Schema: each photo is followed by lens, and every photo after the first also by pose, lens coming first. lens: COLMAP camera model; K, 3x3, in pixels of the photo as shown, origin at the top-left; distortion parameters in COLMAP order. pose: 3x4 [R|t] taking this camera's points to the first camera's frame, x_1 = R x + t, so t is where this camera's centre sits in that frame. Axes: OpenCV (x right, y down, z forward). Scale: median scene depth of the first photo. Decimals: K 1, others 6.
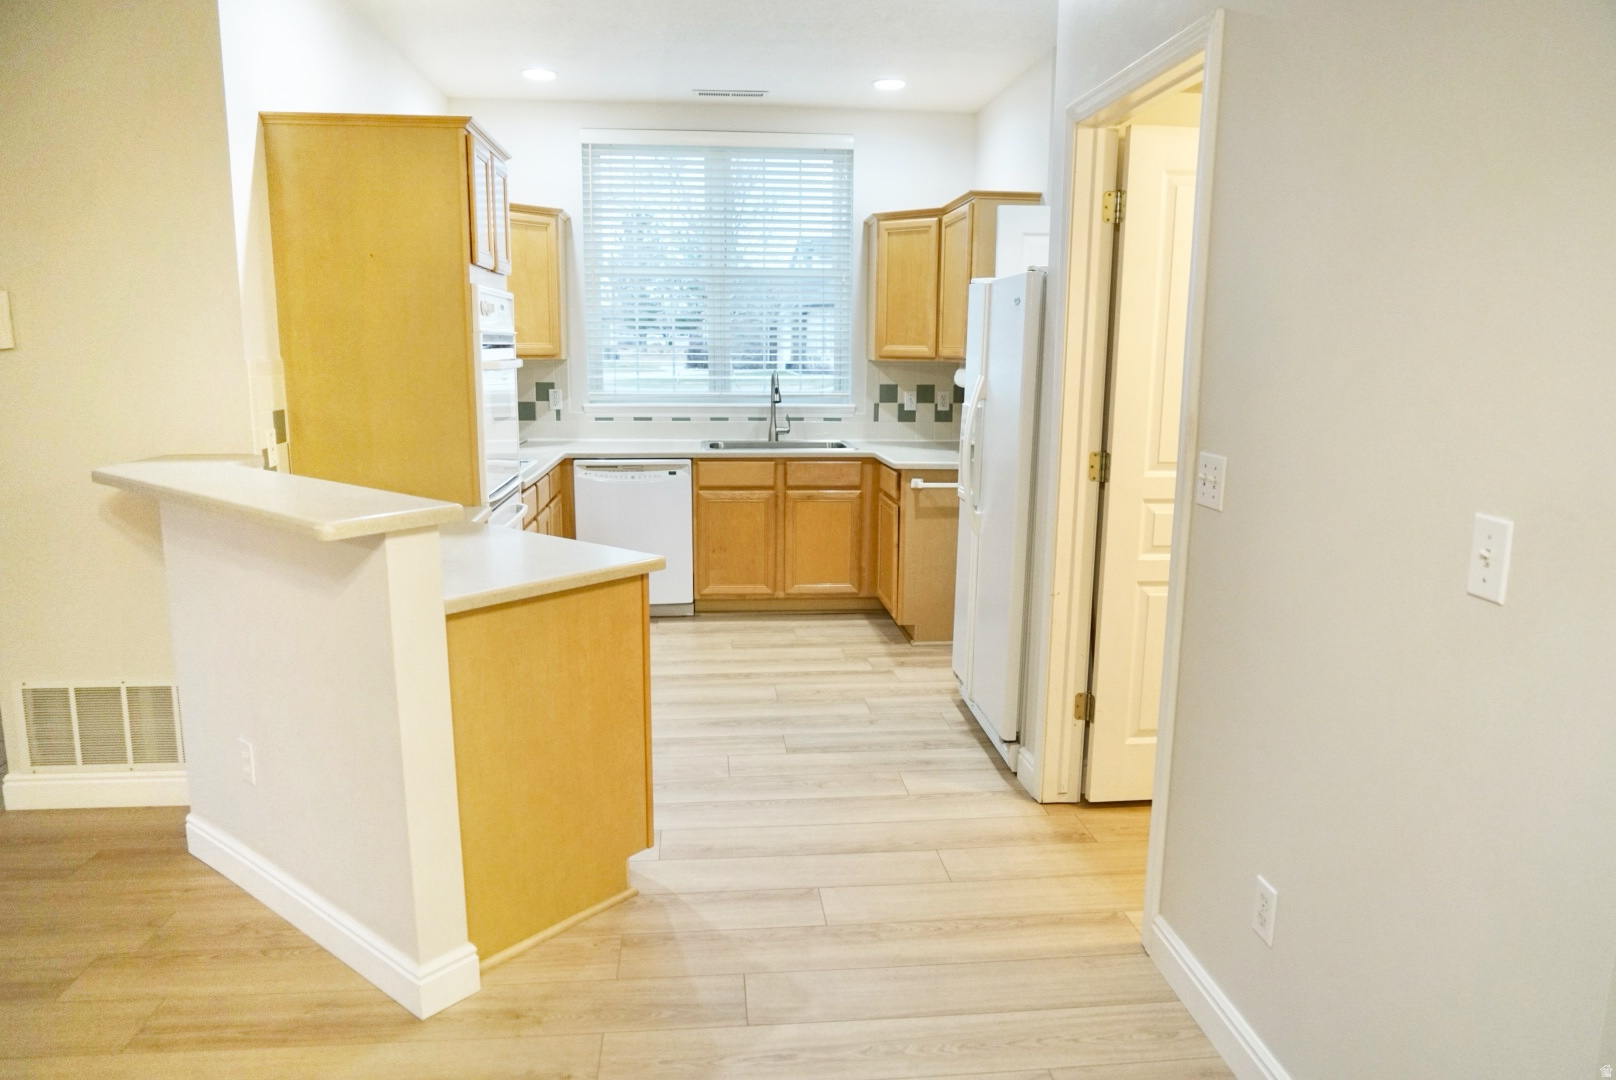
lens RADIAL K [[1071.7, 0, 800.9], [0, 1071.7, 536.8], [0, 0, 1]] dist [-0.029562, 0.009311]
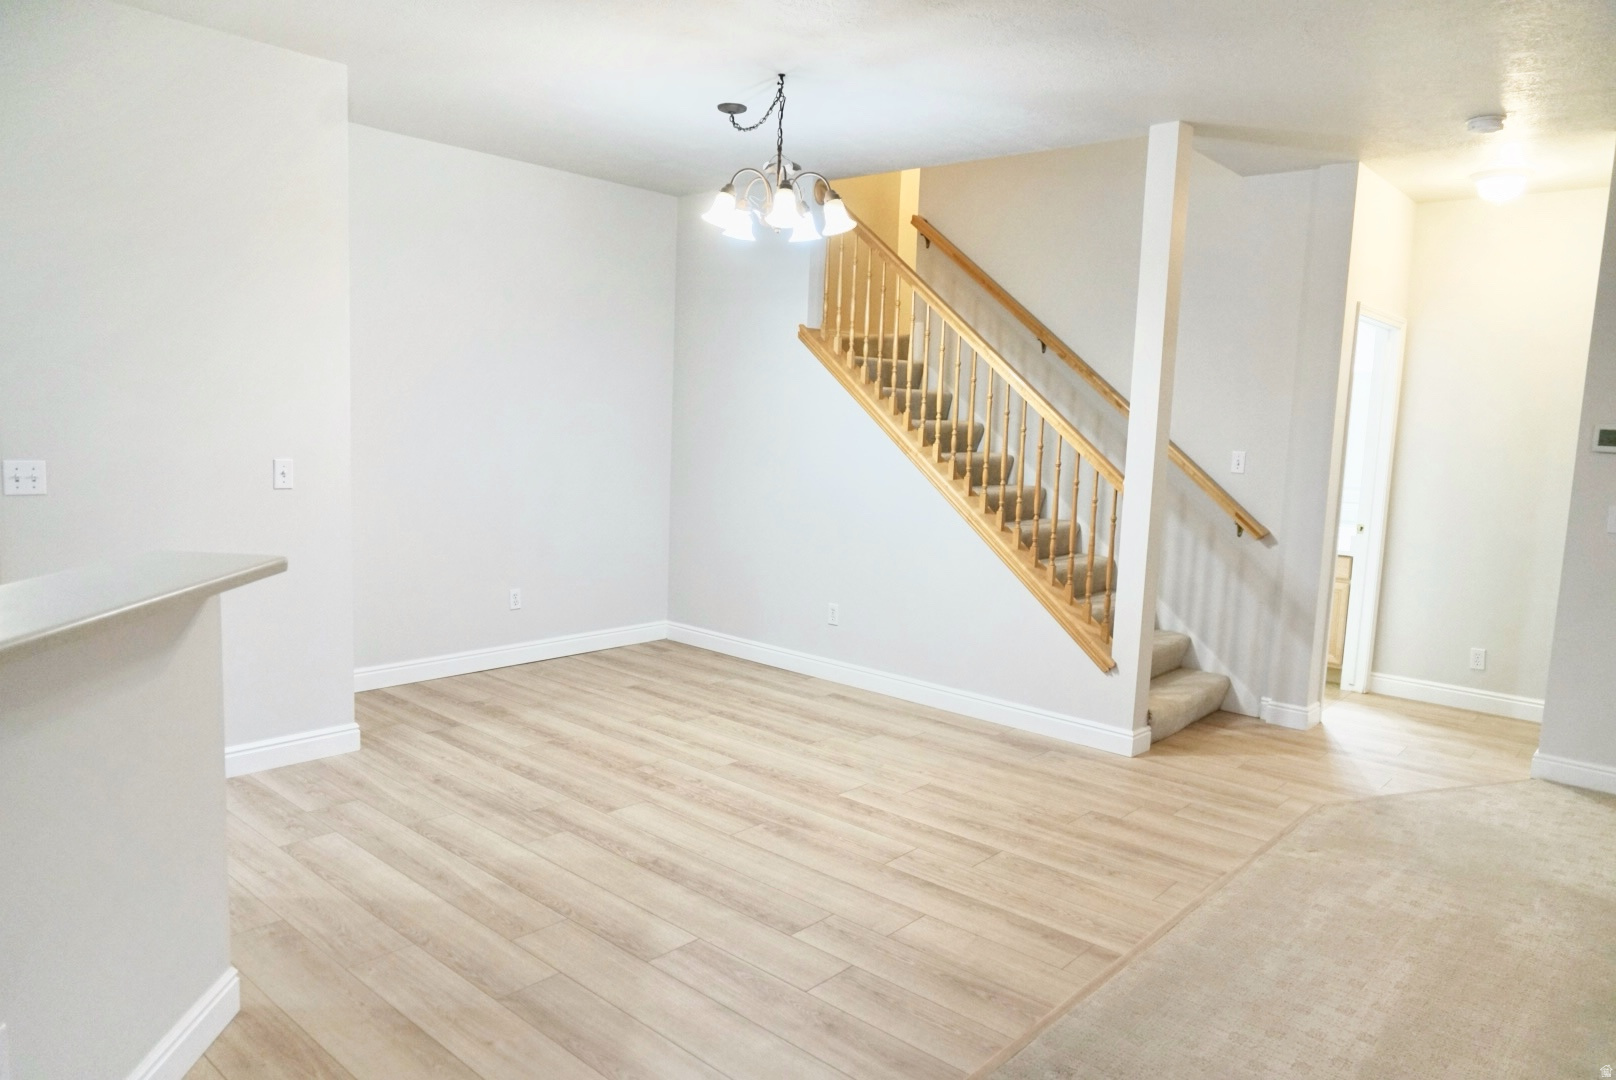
lens RADIAL K [[1071.7, 0, 809.3], [0, 1071.7, 516.1], [0, 0, 1]] dist [-0.029562, 0.009311]
pose [[-0.681259, -0.105505, 0.724400, -0.612198], [0.085718, 0.971255, 0.222072, -0.097663], [-0.727007, 0.213383, -0.652632, 0.478758]]
